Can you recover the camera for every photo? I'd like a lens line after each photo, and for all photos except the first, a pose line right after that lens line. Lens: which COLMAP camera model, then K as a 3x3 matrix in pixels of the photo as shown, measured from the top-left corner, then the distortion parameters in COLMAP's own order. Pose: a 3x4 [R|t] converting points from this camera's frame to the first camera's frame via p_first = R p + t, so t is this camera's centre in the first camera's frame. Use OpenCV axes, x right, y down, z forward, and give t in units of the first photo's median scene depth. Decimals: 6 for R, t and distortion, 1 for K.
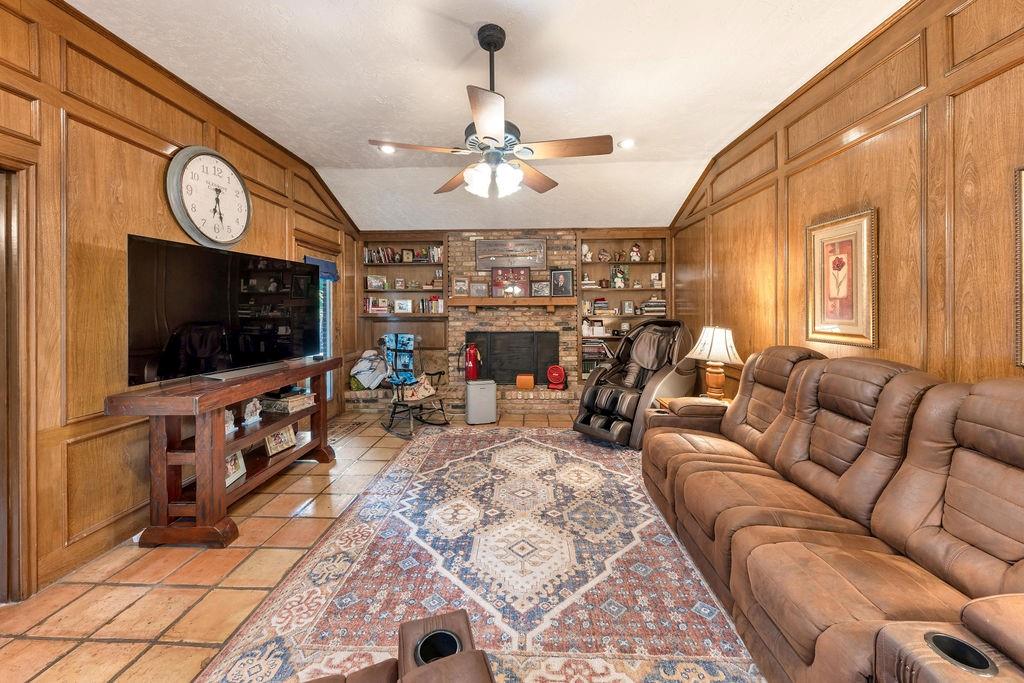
lens RADIAL K [[362.3, 0, 510.7], [0, 362.3, 314.0], [0, 0, 1]] dist [0.001226, -0.000348]
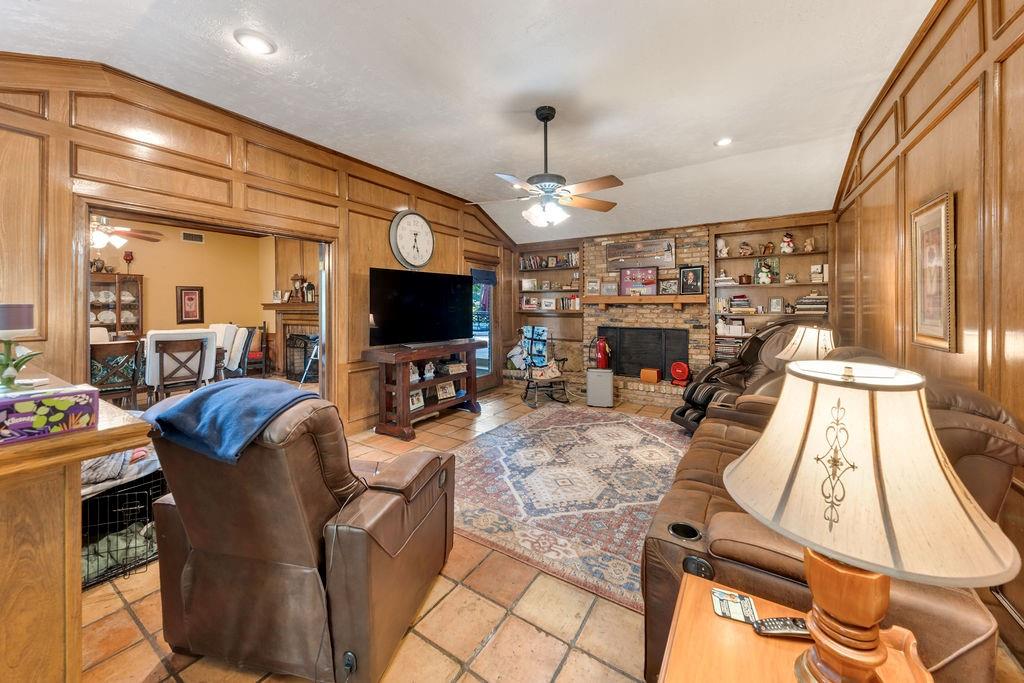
lens RADIAL K [[362.3, 0, 510.7], [0, 362.3, 314.0], [0, 0, 1]] dist [0.001226, -0.000348]
pose [[0.865066, 0.012517, -0.501502, 0.273362], [-0.008140, 0.999907, 0.010916, -0.000563], [0.501592, -0.005361, 0.865088, -0.142572]]
